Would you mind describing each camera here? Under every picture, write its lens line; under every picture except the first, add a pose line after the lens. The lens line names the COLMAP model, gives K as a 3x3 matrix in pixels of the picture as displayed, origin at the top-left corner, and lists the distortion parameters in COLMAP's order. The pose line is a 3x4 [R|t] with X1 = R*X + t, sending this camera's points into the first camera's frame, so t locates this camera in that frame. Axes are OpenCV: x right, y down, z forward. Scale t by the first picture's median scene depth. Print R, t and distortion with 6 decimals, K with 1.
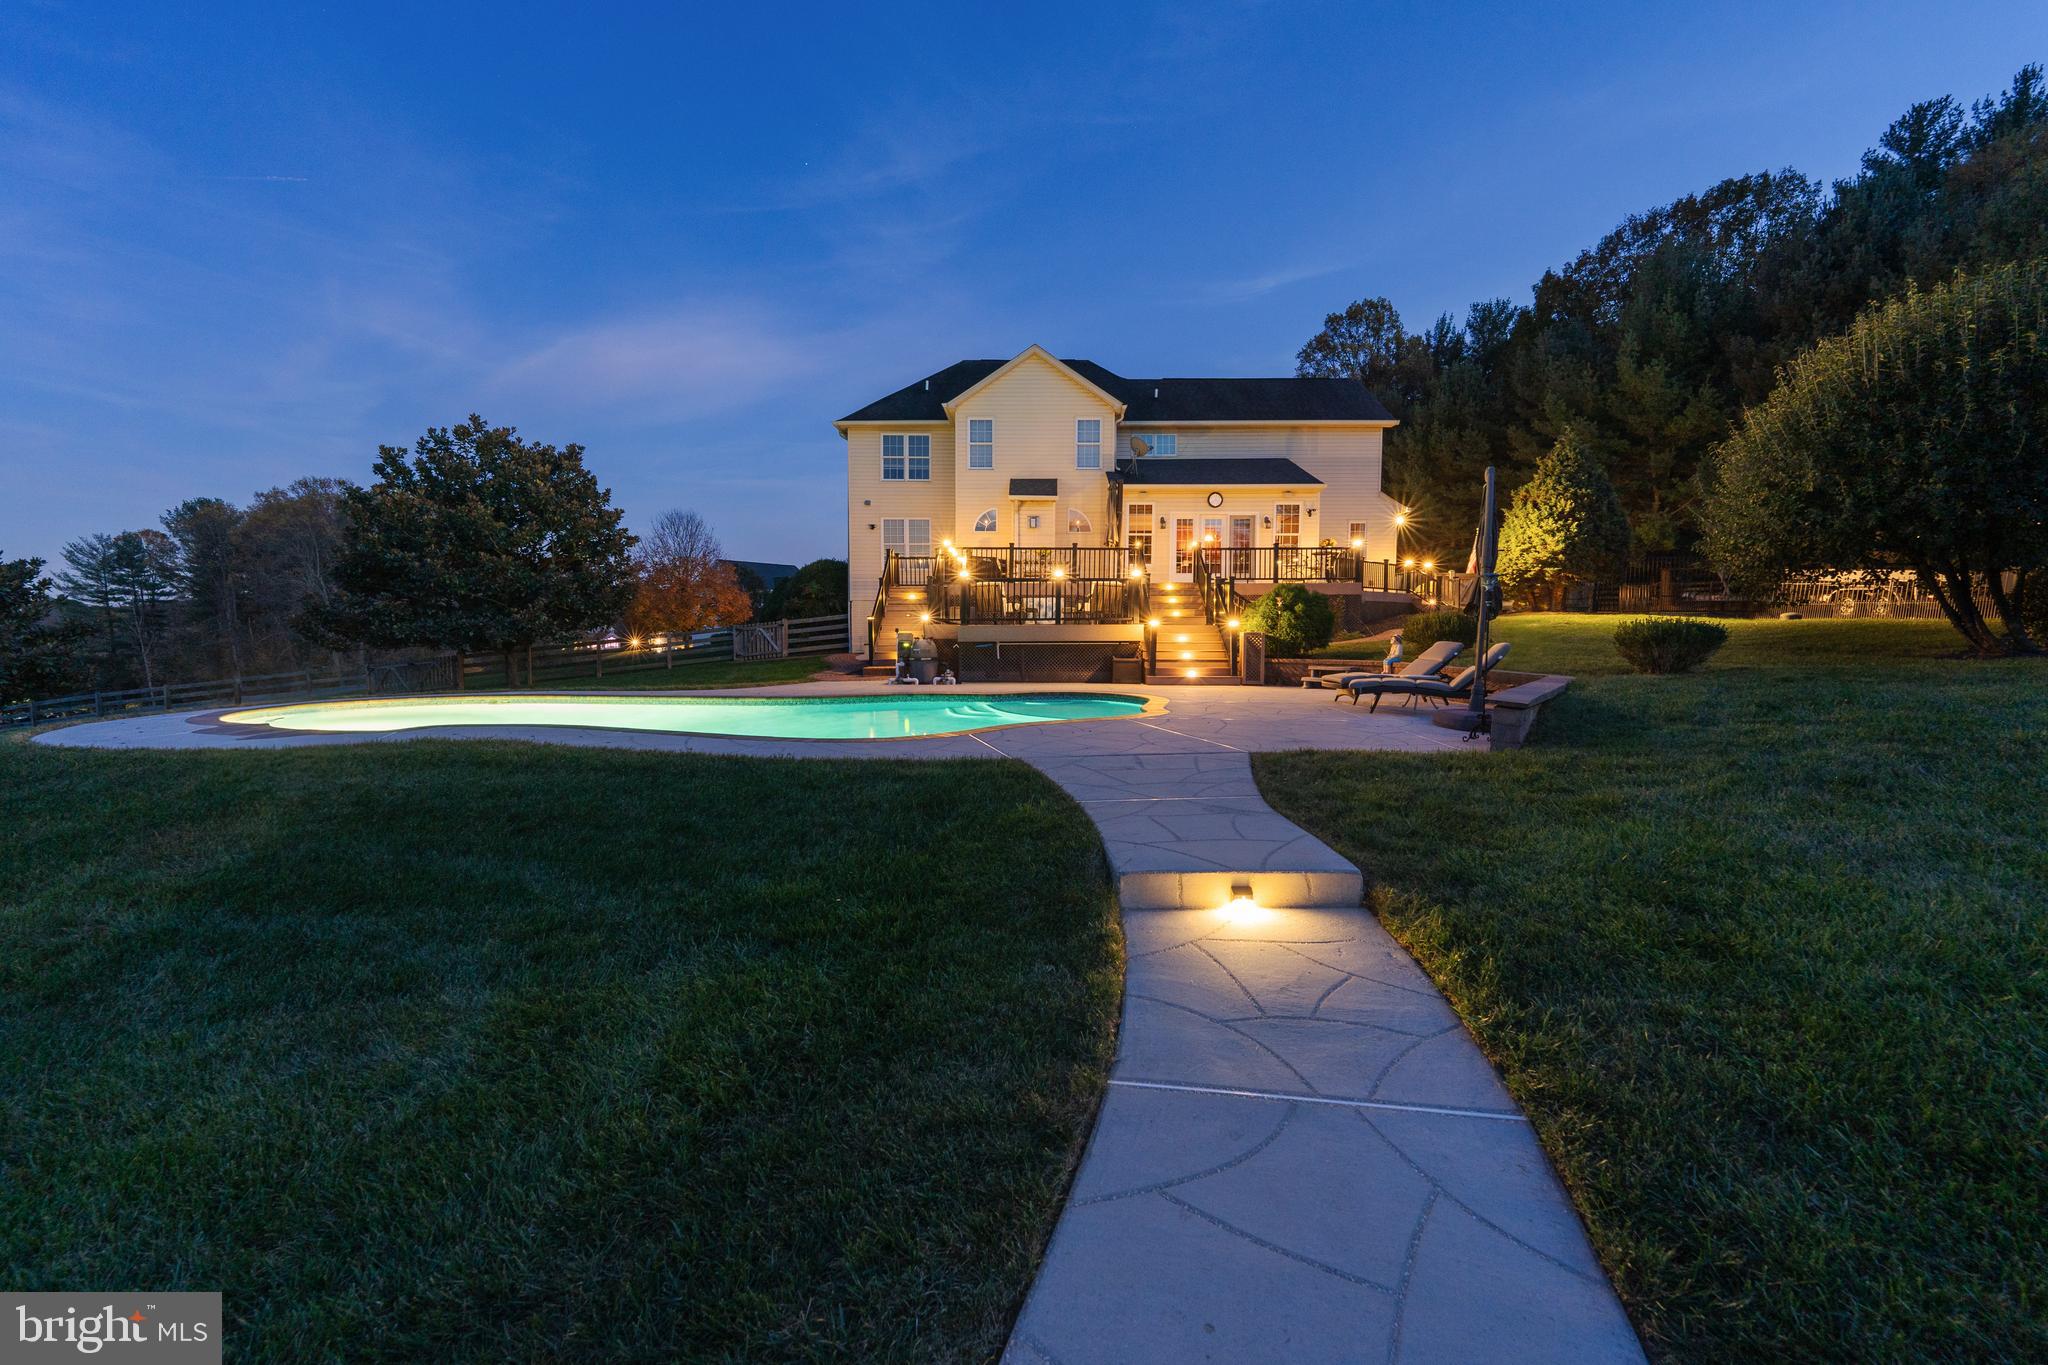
lens RADIAL K [[833.2, 0, 1024.0], [0, 833.2, 682.5], [0, 0, 1]] dist [-0.001524, 0.000774]
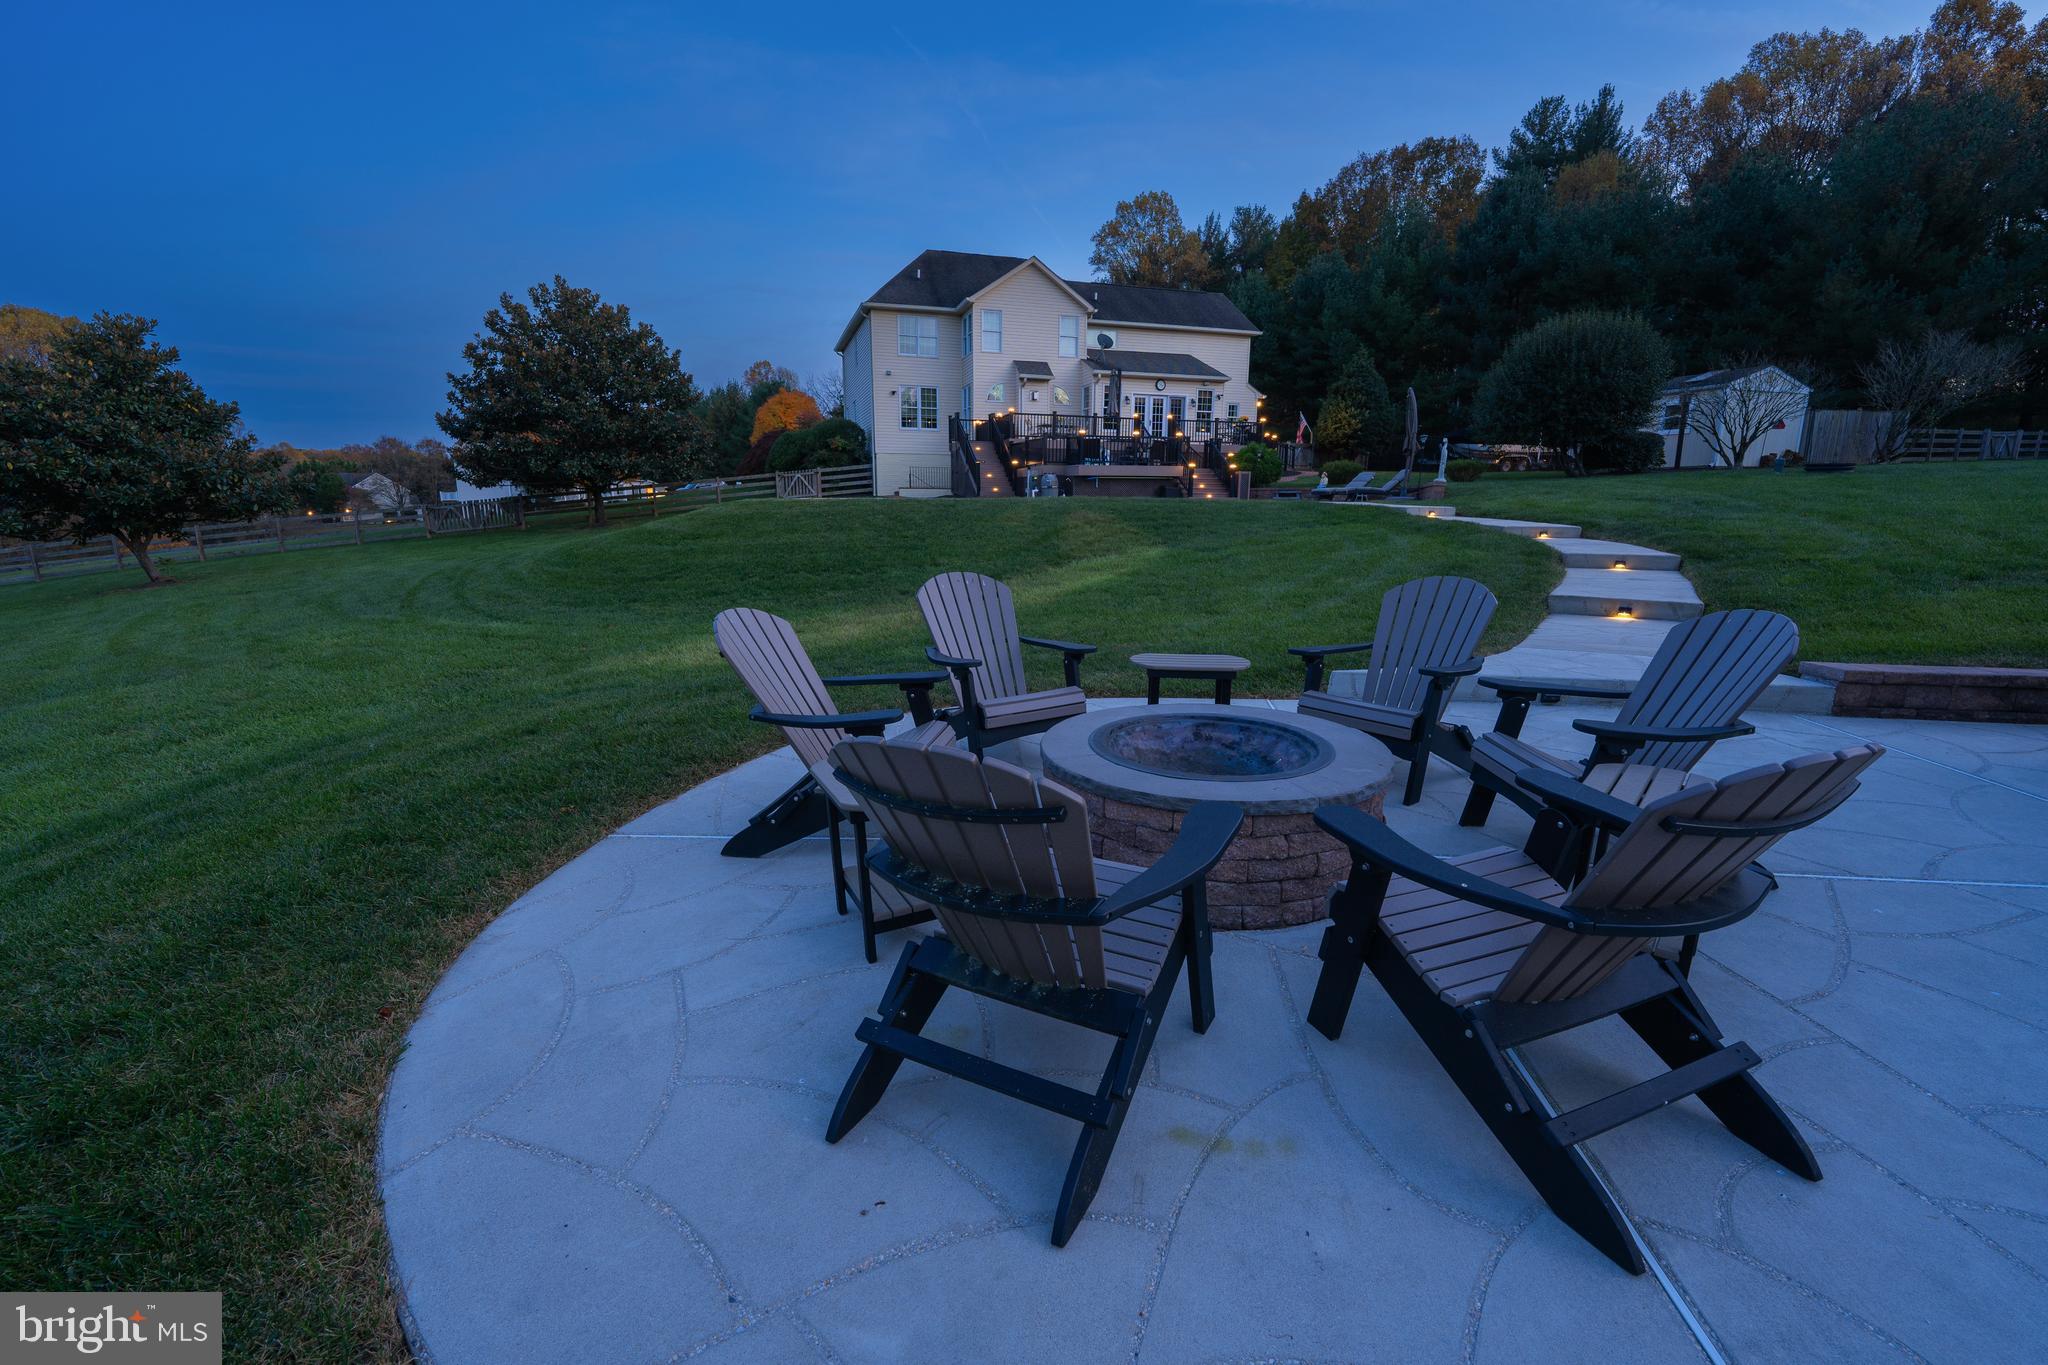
lens RADIAL K [[859.7, 0, 1024.0], [0, 859.7, 682.5], [0, 0, 1]] dist [0.001052, -0.010502]
pose [[0.951030, -0.059316, 0.303354, -0.411895], [0.016107, 0.989591, 0.143004, 0.062341], [-0.308678, -0.131115, 0.942086, -0.334939]]
